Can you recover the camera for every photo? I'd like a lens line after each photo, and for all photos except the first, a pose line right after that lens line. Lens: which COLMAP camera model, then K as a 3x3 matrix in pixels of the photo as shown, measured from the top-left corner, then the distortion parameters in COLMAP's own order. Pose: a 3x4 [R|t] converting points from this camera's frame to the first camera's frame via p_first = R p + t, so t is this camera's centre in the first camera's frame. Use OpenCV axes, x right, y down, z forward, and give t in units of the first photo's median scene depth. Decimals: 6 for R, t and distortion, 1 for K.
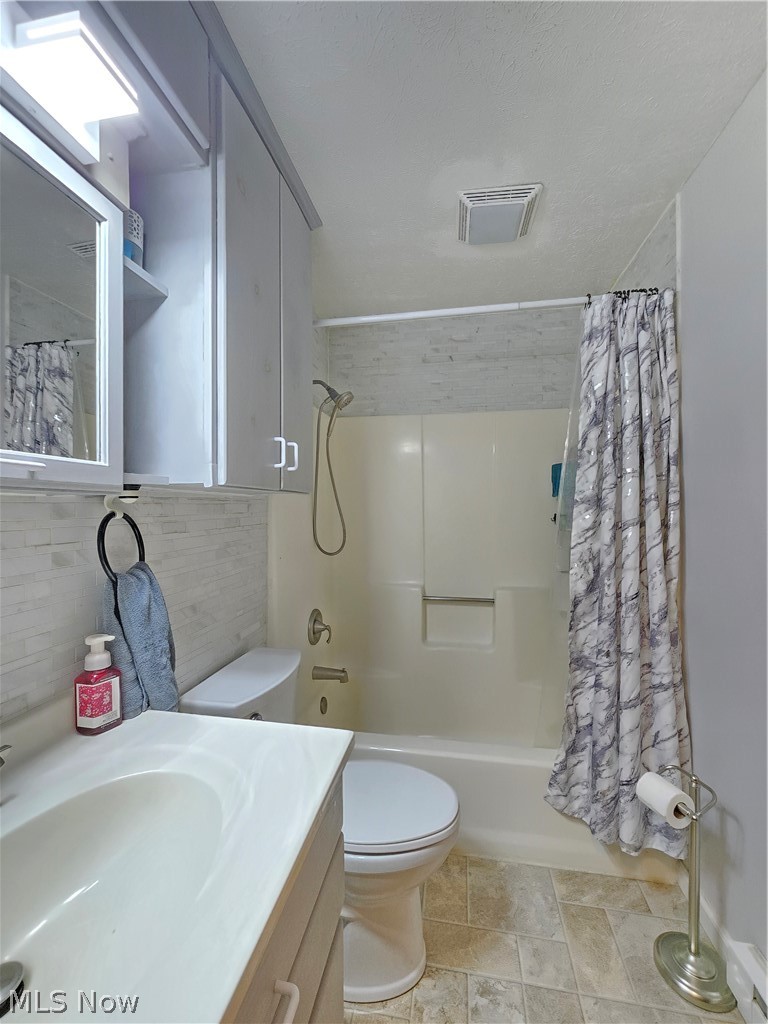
lens RADIAL K [[421.8, 0, 387.6], [0, 421.8, 510.4], [0, 0, 1]] dist [-0.003330, 0.001108]
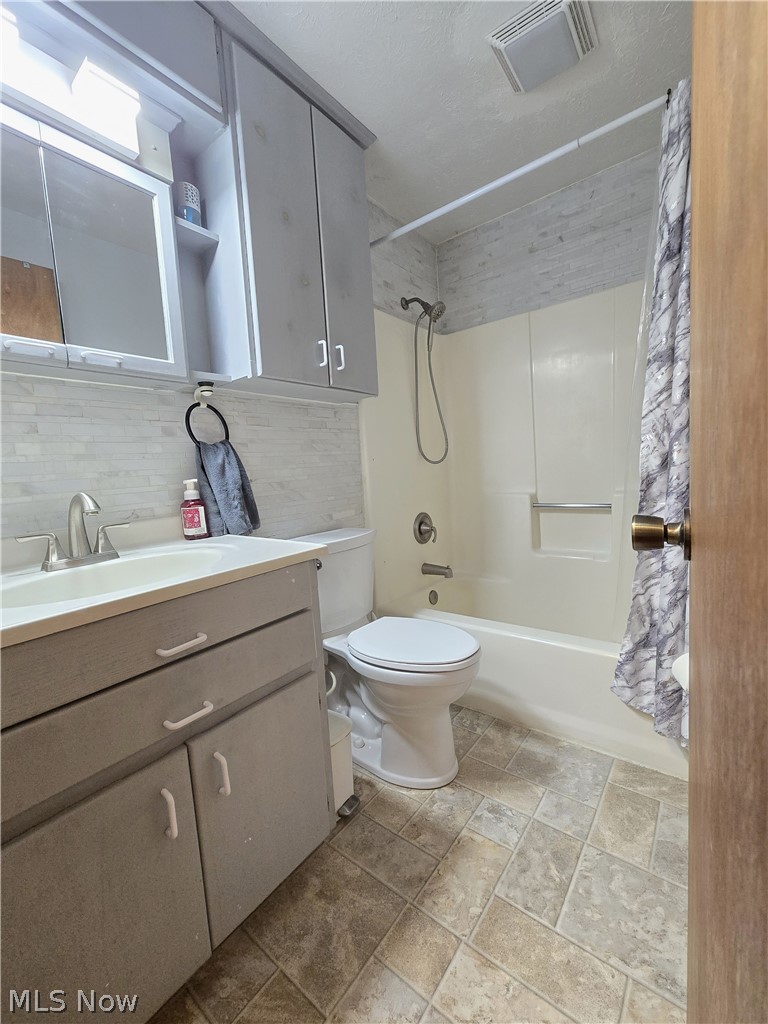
lens RADIAL K [[421.8, 0, 391.0], [0, 421.8, 510.8], [0, 0, 1]] dist [-0.003330, 0.001108]
pose [[0.881804, -0.007331, -0.471560, 0.408225], [0.056814, 0.994249, 0.090783, 0.180994], [0.468182, -0.106844, 0.877149, -0.020877]]
